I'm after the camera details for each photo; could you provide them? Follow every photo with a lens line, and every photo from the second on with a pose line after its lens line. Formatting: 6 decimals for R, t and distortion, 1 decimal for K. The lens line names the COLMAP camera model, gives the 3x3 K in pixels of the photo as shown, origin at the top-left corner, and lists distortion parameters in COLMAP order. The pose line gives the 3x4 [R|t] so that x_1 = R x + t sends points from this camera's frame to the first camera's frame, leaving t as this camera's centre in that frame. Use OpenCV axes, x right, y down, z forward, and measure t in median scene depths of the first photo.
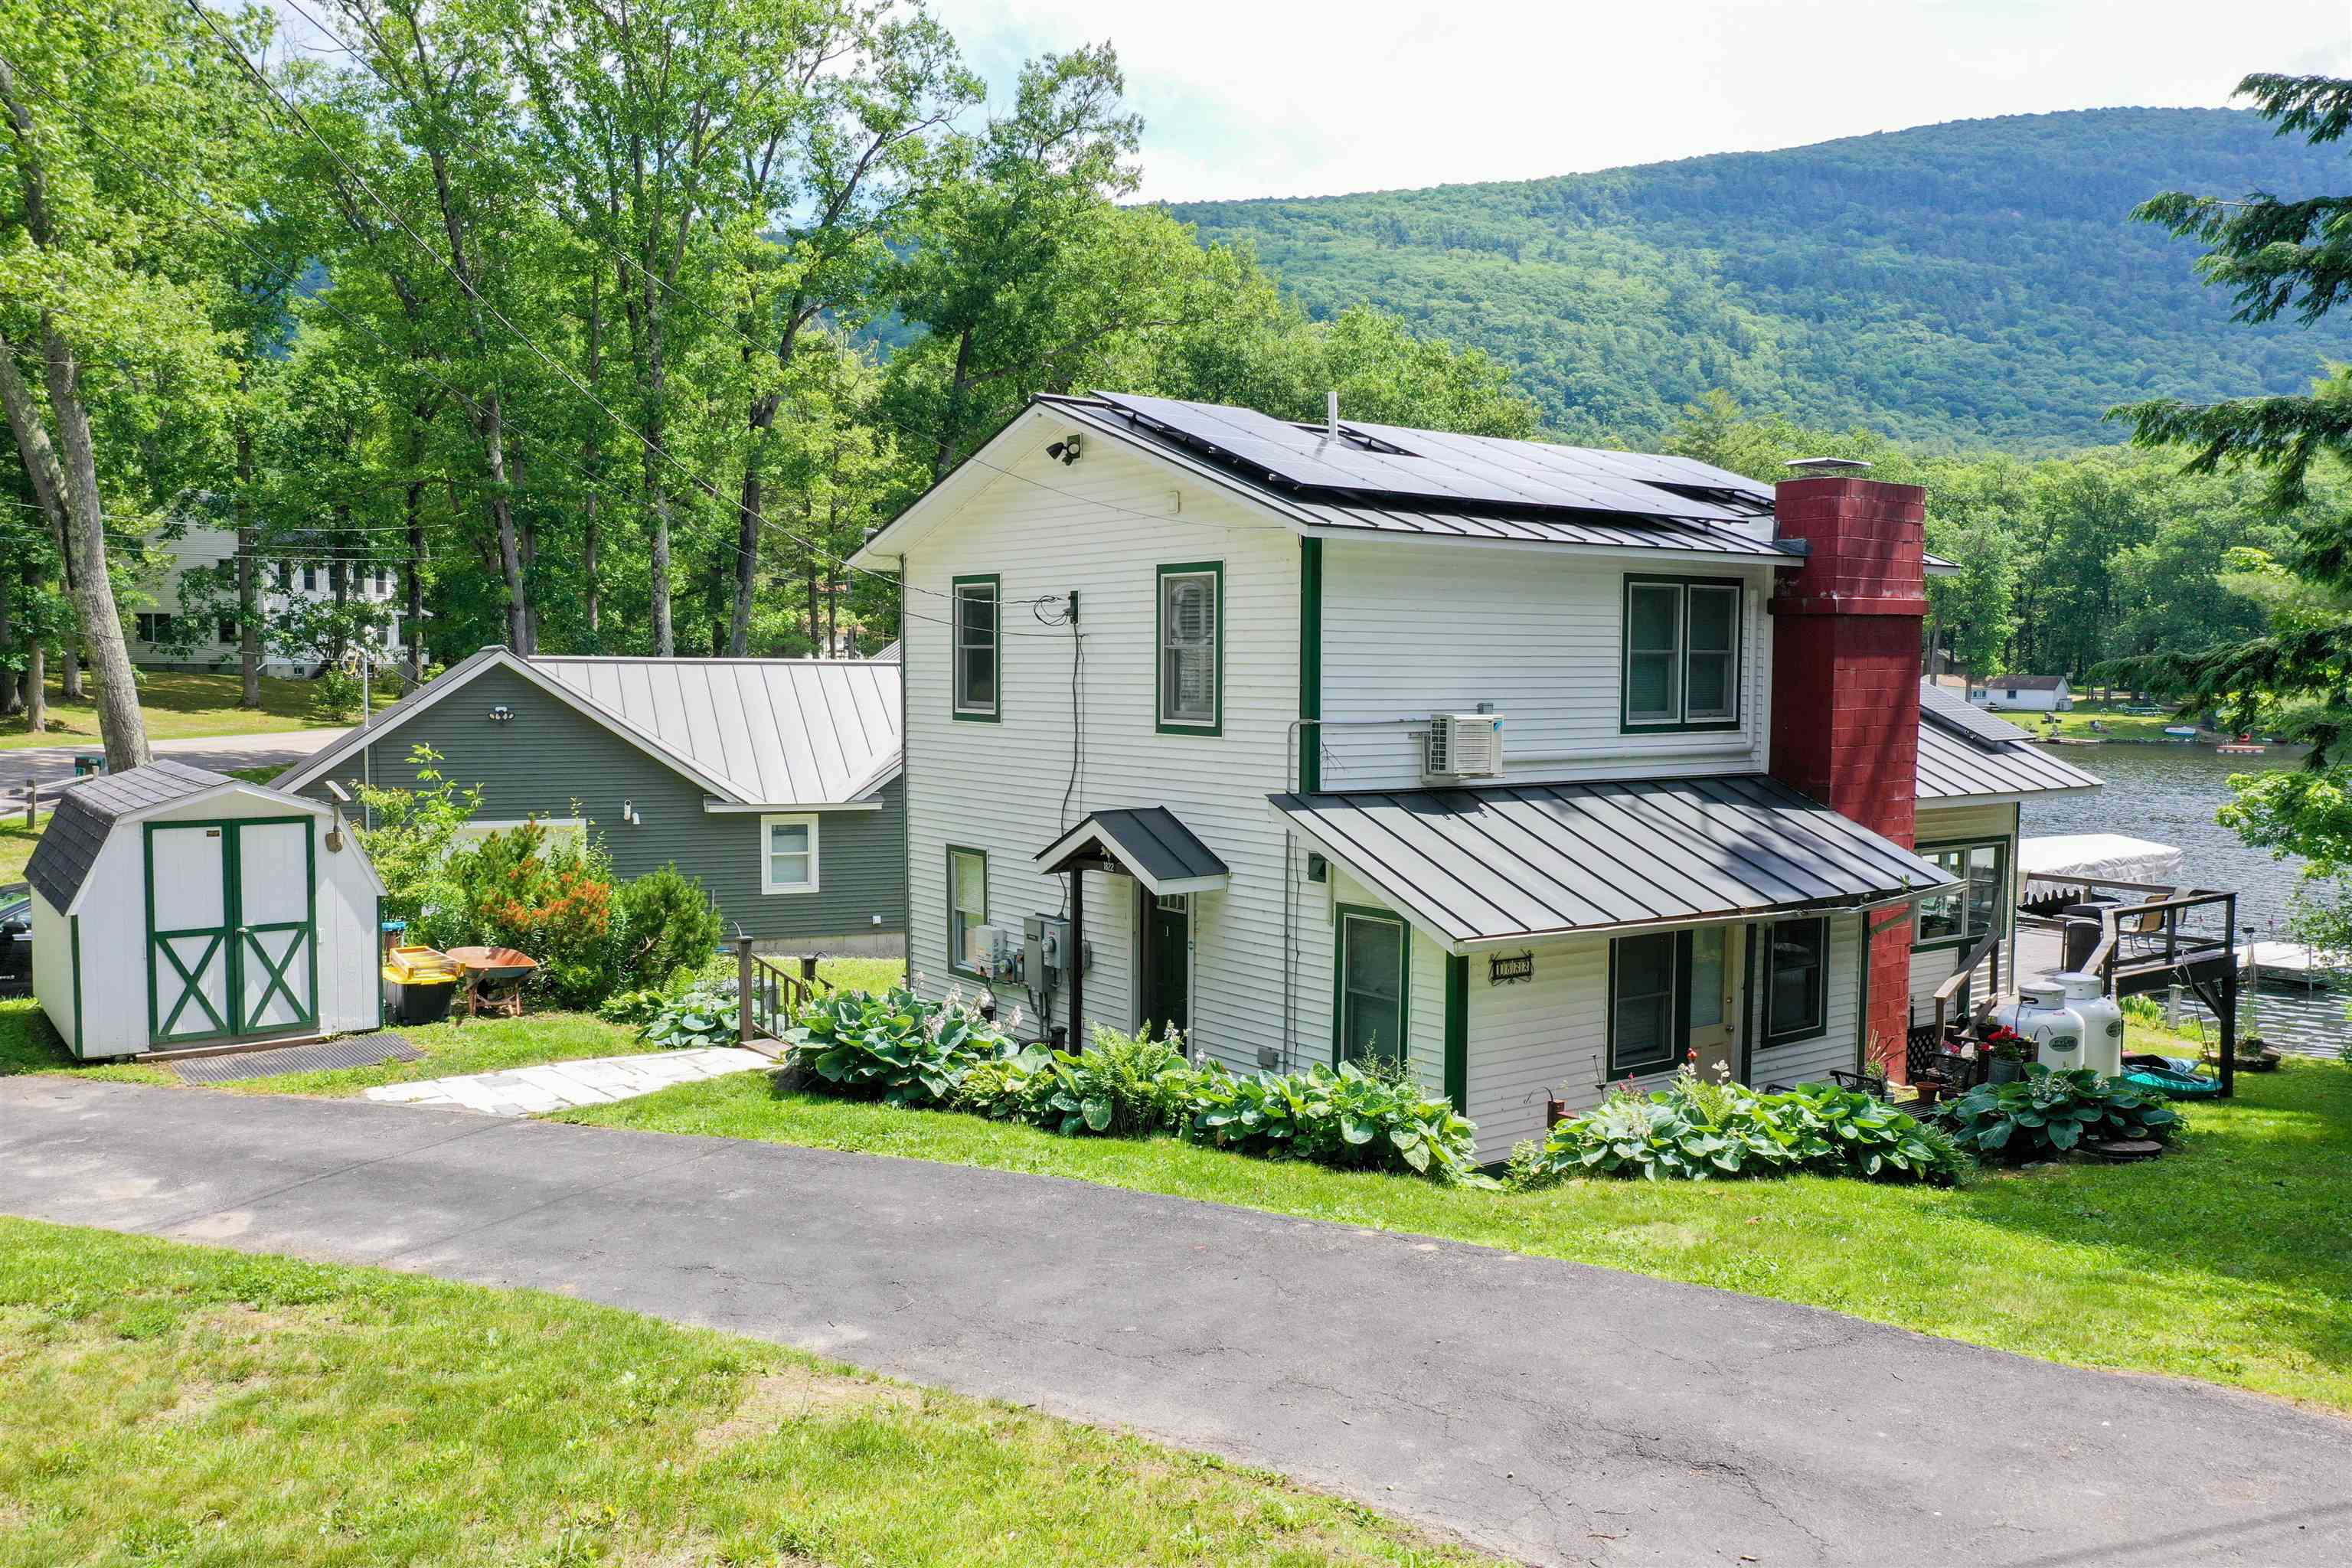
lens RADIAL K [[1866.8, 0, 1176.9], [0, 1866.8, 783.8], [0, 0, 1]] dist [0.008645, -0.009595]
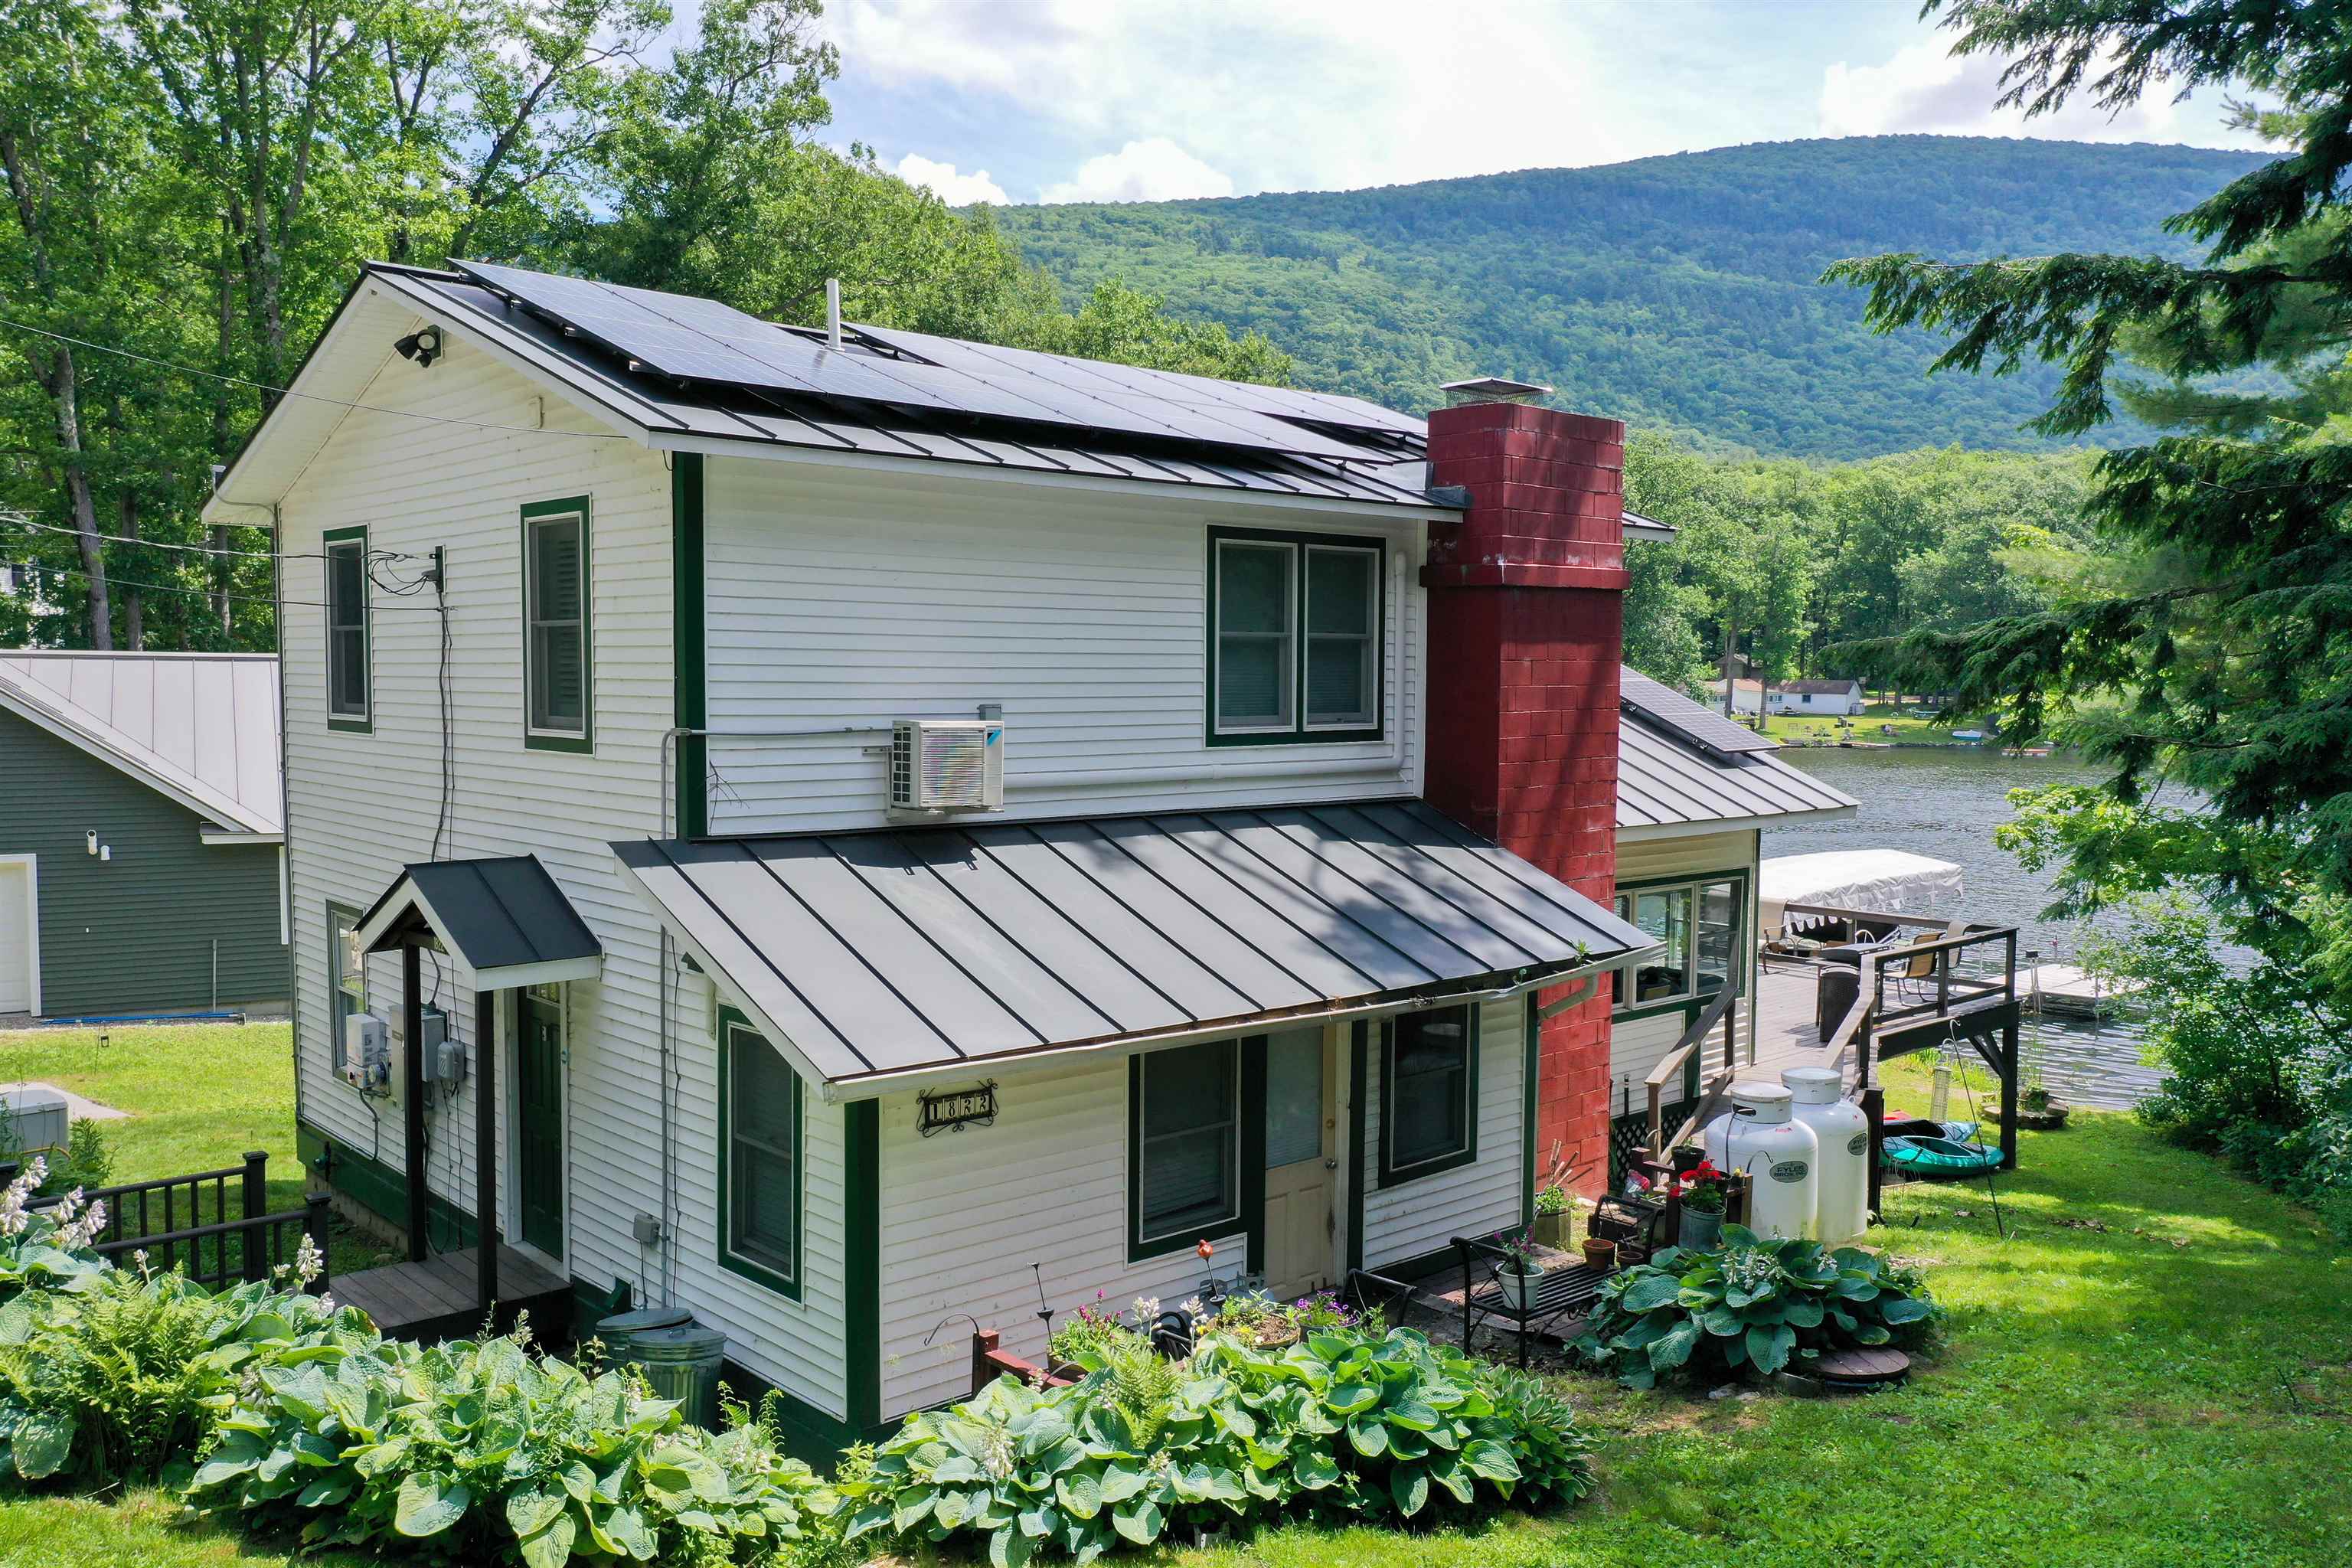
lens RADIAL K [[1866.8, 0, 1172.5], [0, 1866.8, 786.2], [0, 0, 1]] dist [0.008645, -0.009595]
pose [[0.995967, -0.005361, 0.089556, 0.159154], [0.005523, 0.999984, -0.001551, -0.010272], [-0.089546, 0.002039, 0.995981, 0.276332]]
